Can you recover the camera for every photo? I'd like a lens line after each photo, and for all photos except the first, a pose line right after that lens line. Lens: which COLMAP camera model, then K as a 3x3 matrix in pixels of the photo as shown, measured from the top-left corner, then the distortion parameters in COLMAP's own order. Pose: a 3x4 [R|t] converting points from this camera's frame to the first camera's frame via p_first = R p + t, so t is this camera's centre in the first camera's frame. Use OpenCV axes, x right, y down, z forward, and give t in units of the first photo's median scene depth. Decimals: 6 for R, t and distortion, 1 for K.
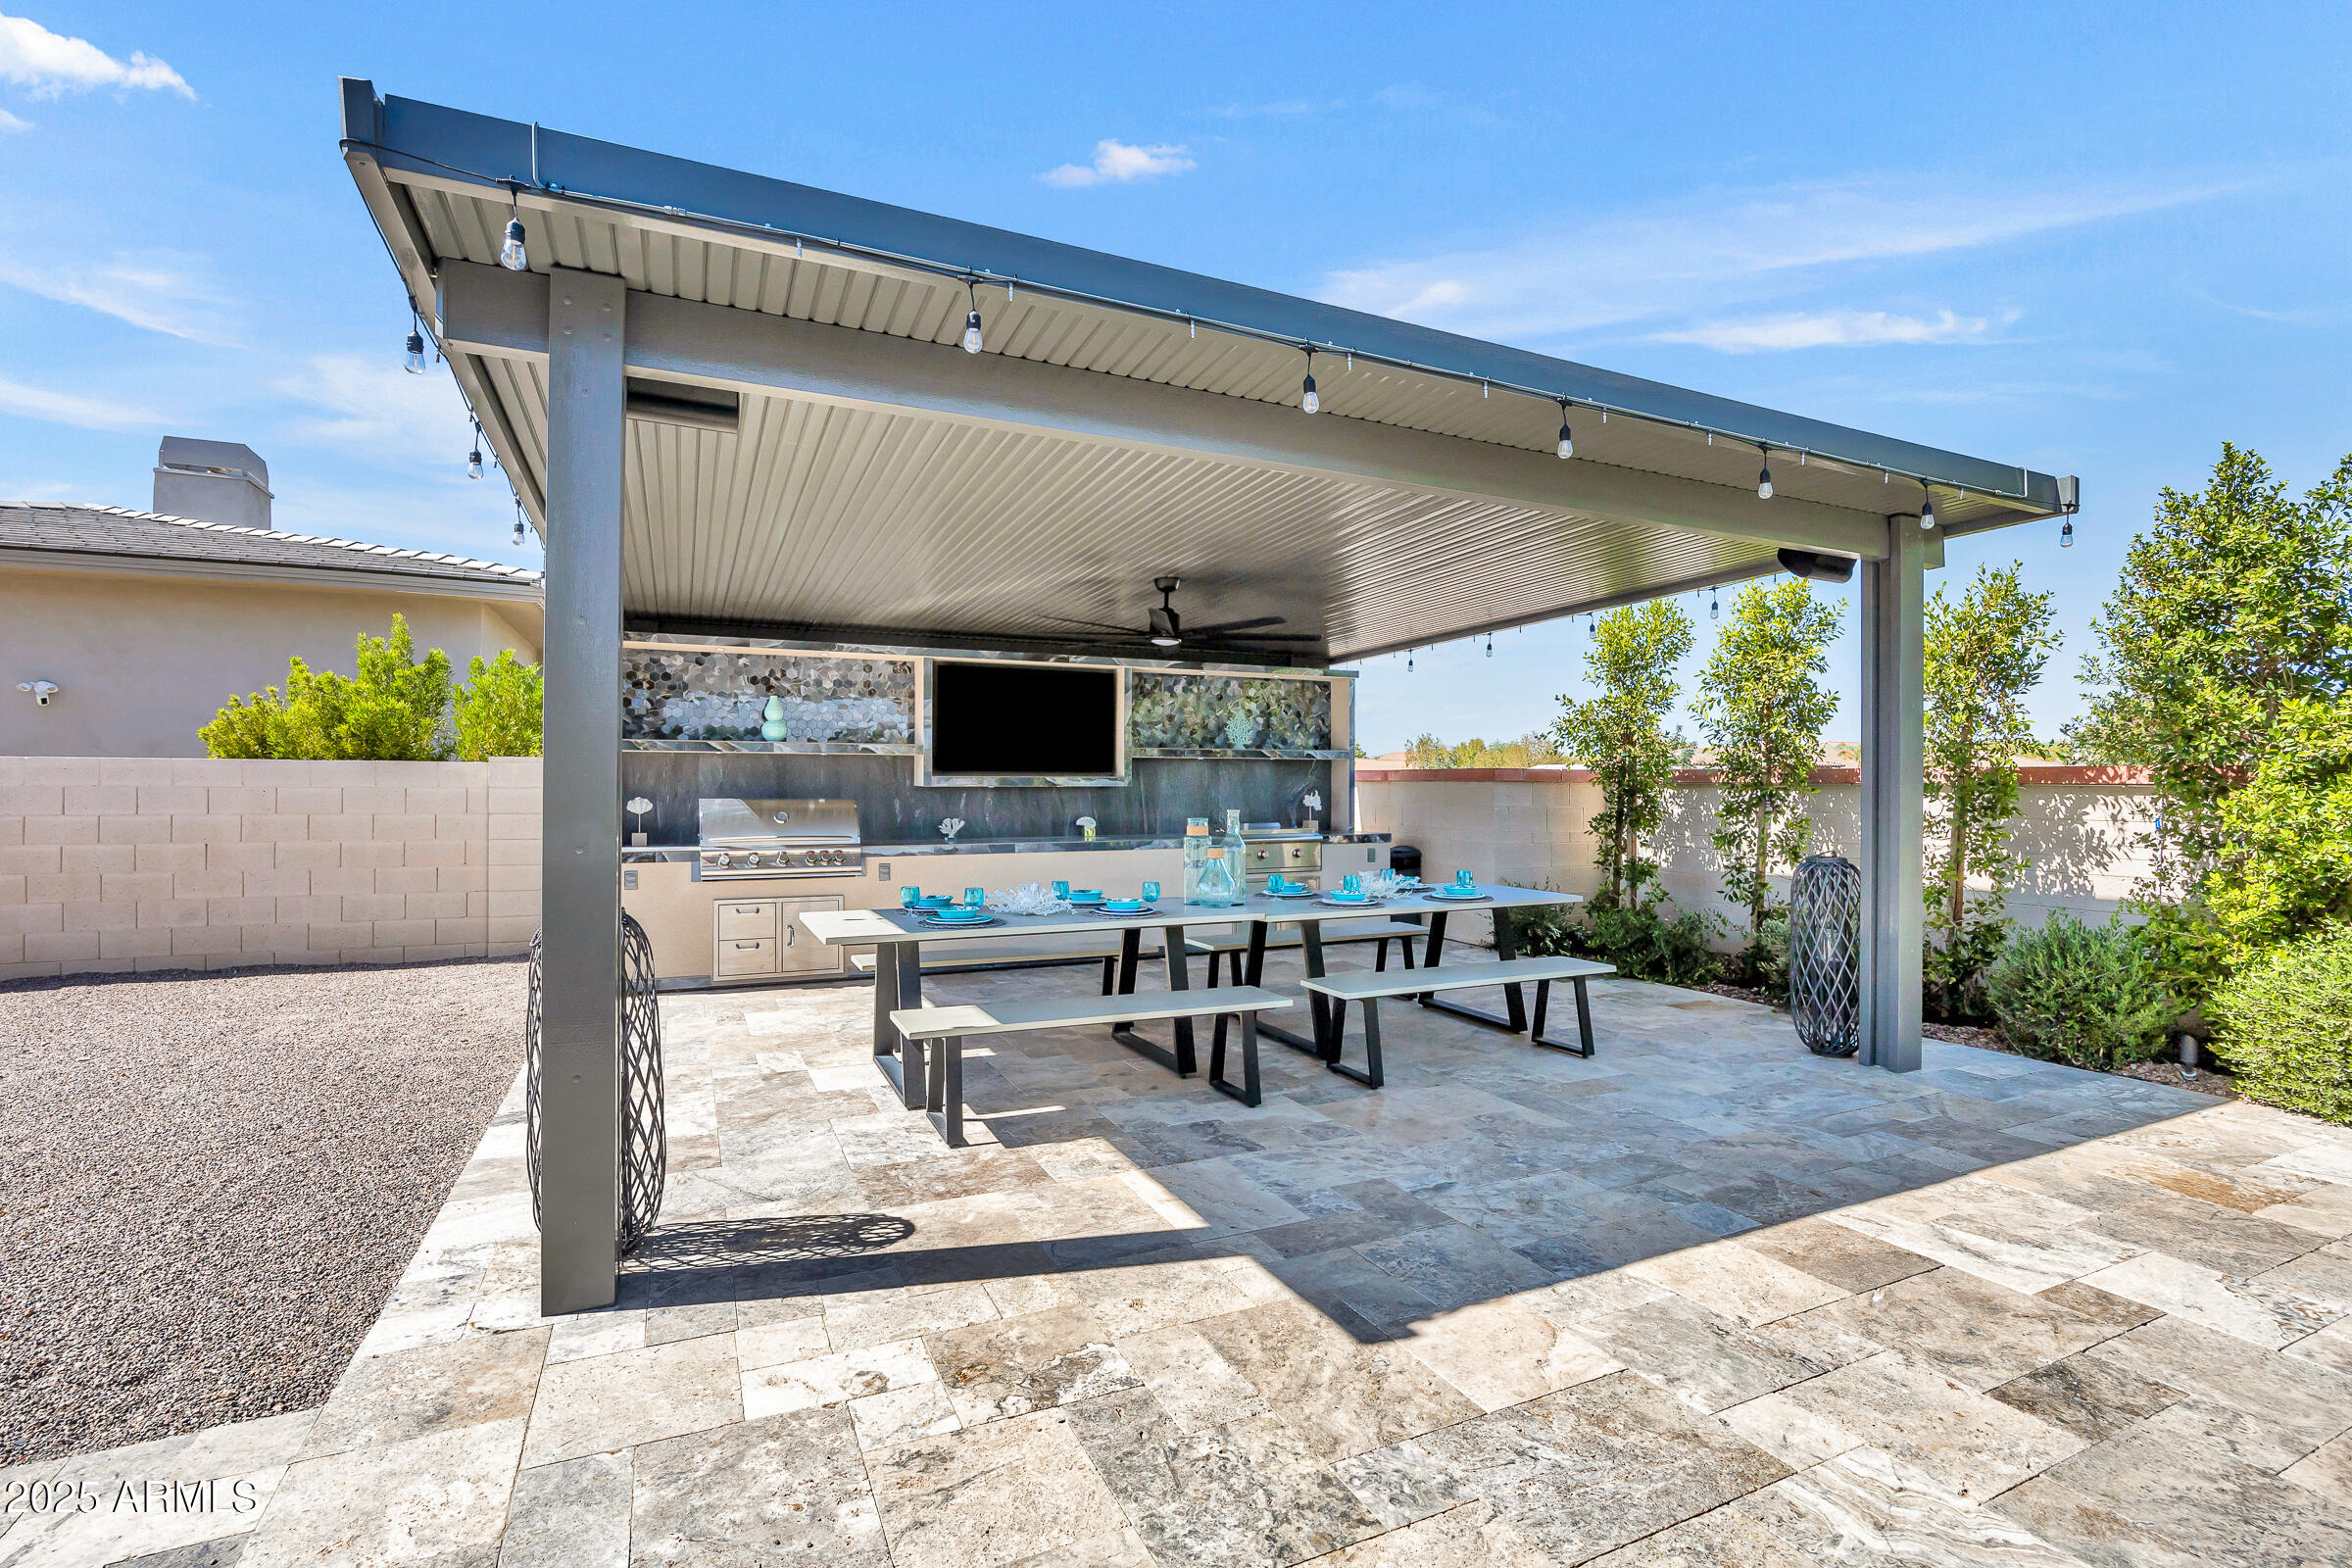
lens RADIAL K [[1105.0, 0, 1231.3], [0, 1105.0, 775.0], [0, 0, 1]] dist [-0.020361, 0.001710]
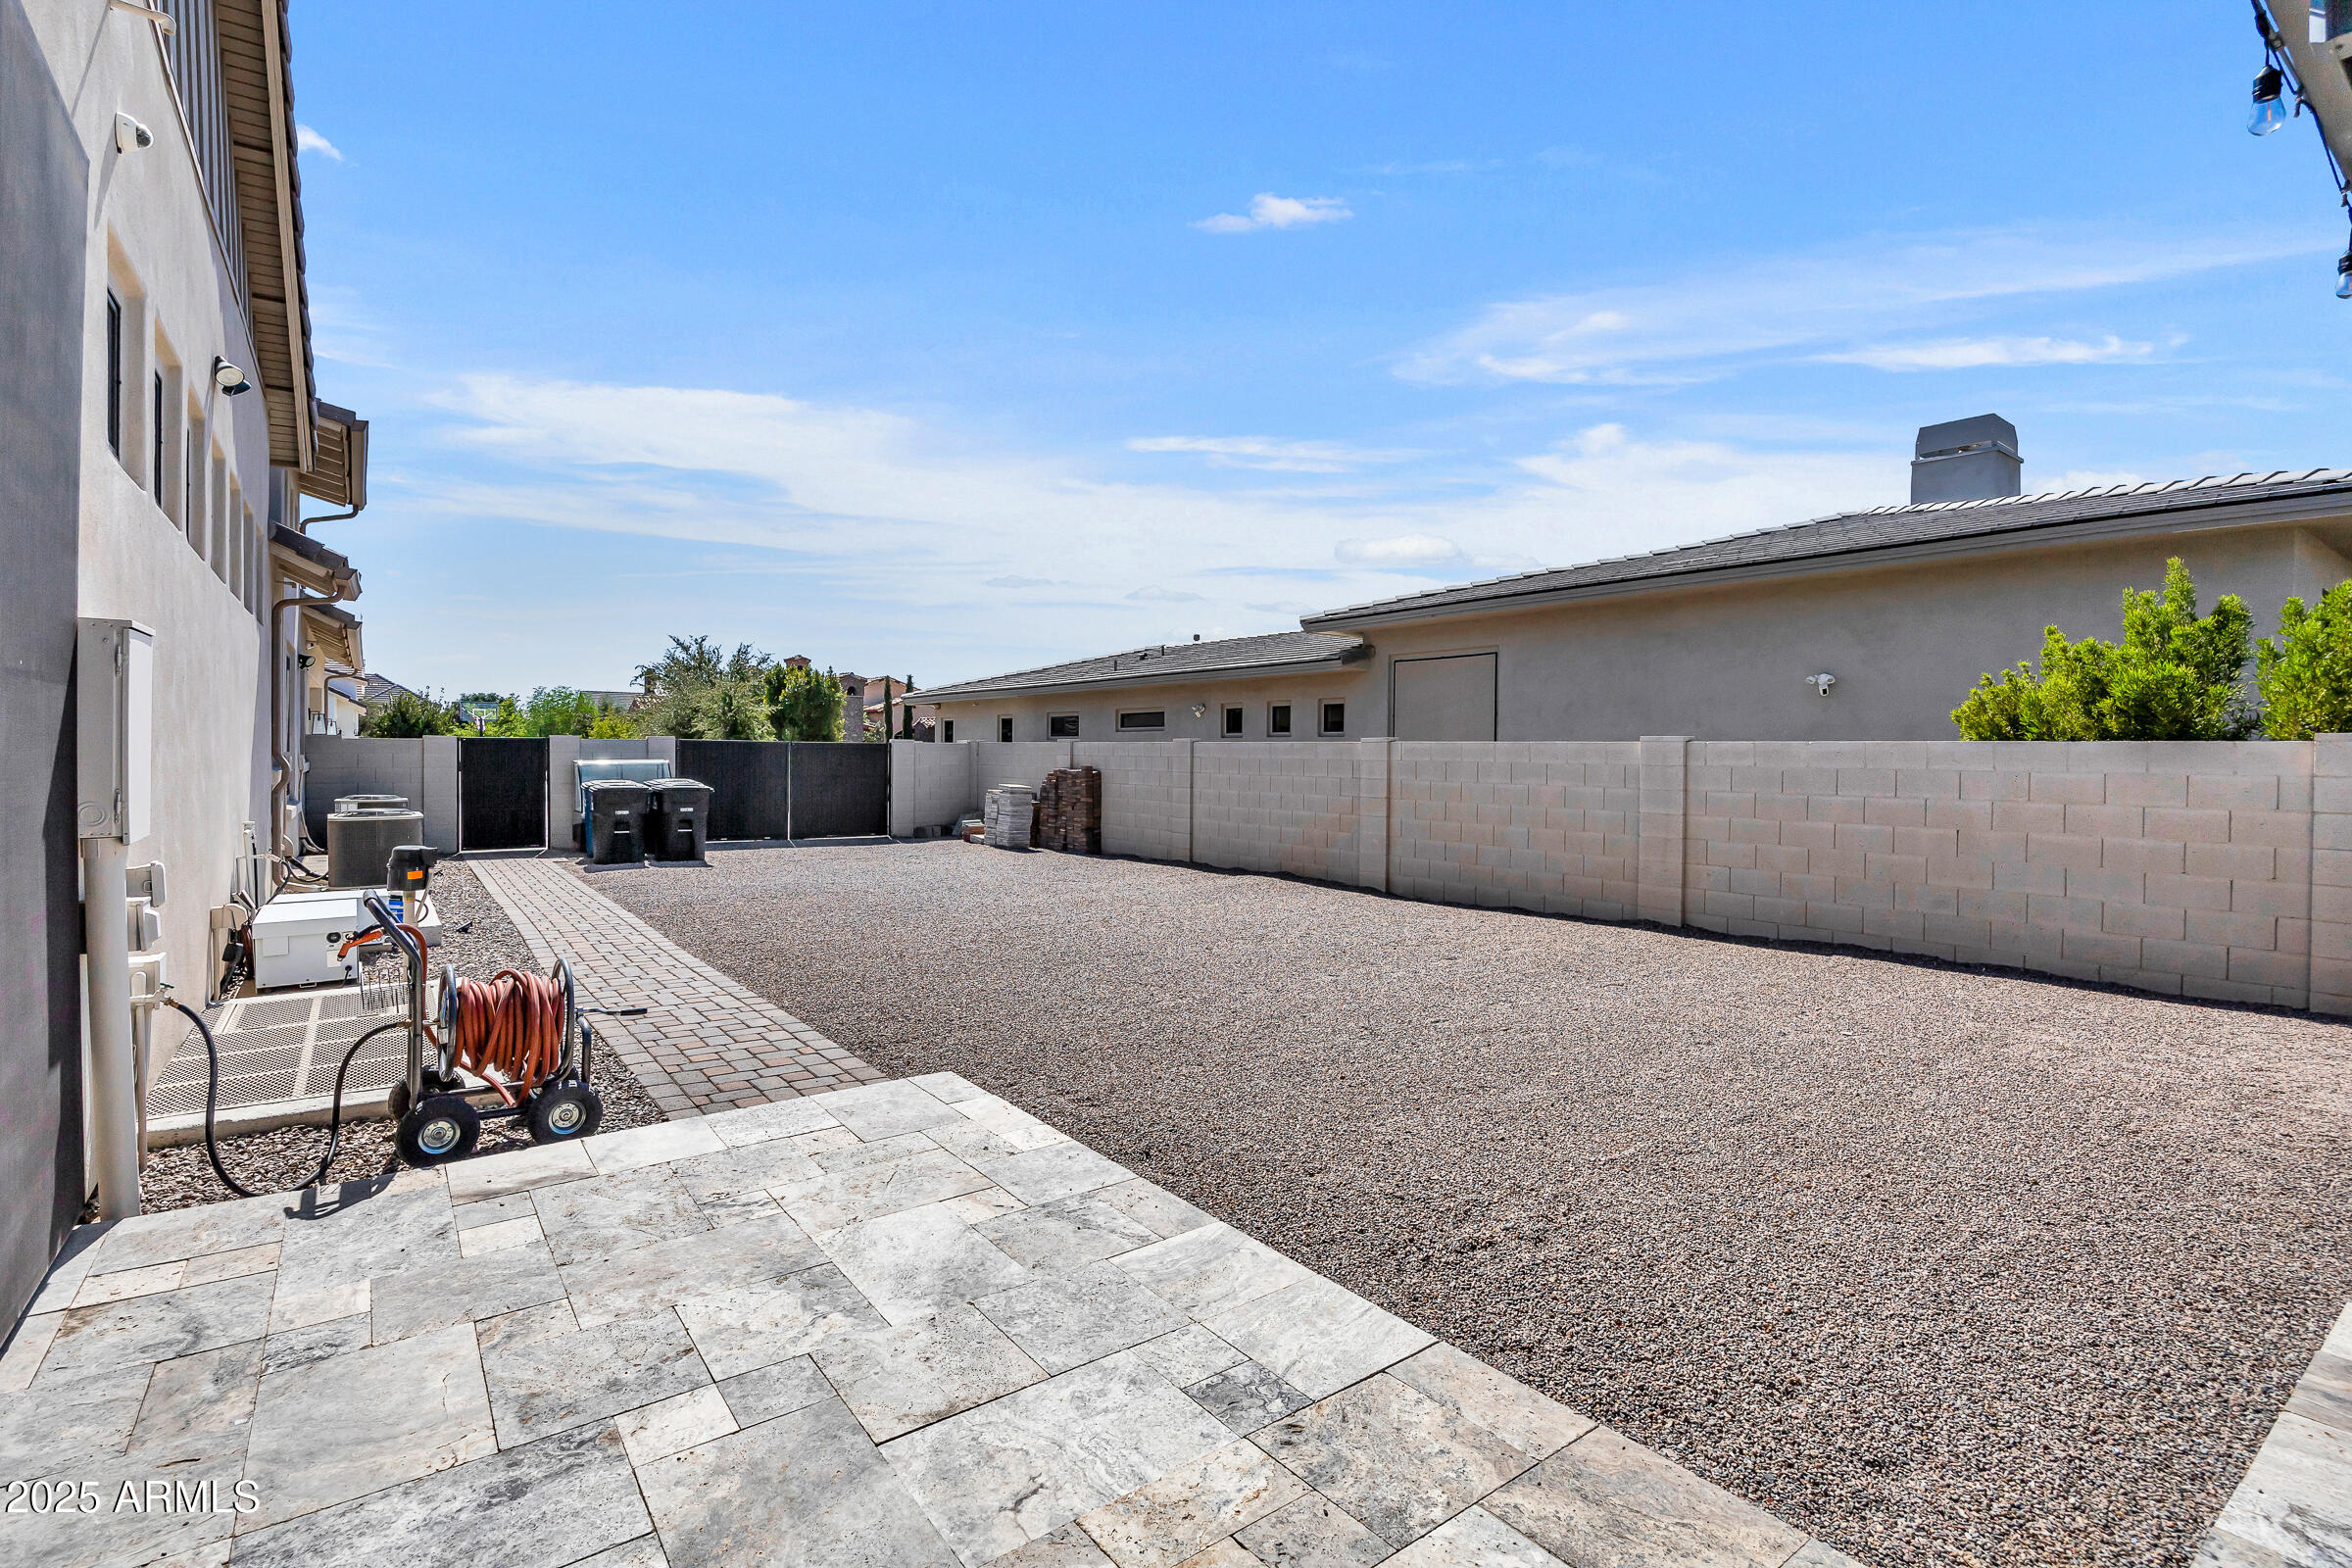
lens RADIAL K [[1105.0, 0, 1162.4], [0, 1105.0, 776.9], [0, 0, 1]] dist [-0.020361, 0.001710]
pose [[0.189801, 0.018334, -0.981651, -0.125440], [-0.000423, 0.999827, 0.018592, -0.000944], [0.981823, -0.003113, 0.189776, 0.122976]]
